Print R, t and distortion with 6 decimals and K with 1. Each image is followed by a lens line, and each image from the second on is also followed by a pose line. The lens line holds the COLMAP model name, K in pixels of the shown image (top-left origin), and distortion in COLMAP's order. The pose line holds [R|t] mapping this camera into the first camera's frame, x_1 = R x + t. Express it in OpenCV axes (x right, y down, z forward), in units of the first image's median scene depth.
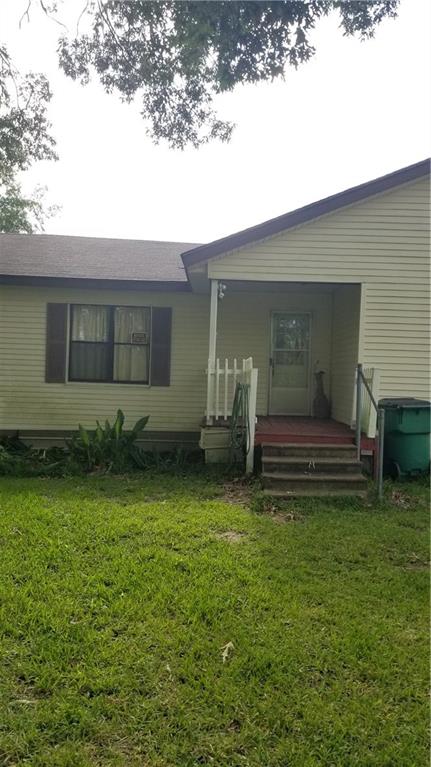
lens RADIAL K [[591.0, 0, 233.8], [0, 591.0, 382.6], [0, 0, 1]] dist [0.078314, -0.150033]
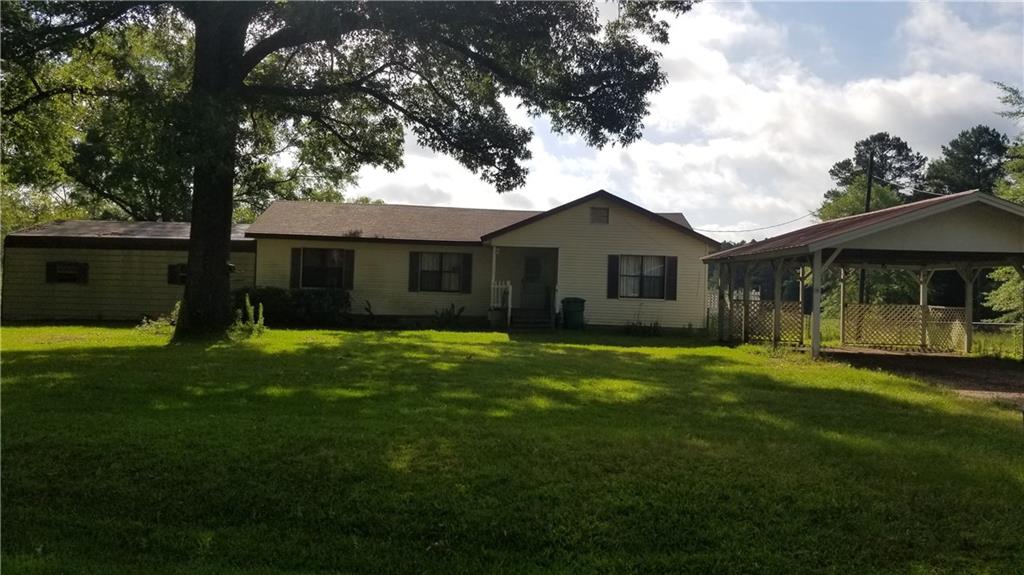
lens RADIAL K [[789.1, 0, 489.5], [0, 789.1, 287.3], [0, 0, 1]] dist [0.078314, -0.150033]
pose [[0.999477, -0.002528, -0.032233, 0.037166], [0.002323, 0.999977, -0.006385, 0.002847], [0.032248, 0.006307, 0.999460, -1.629247]]
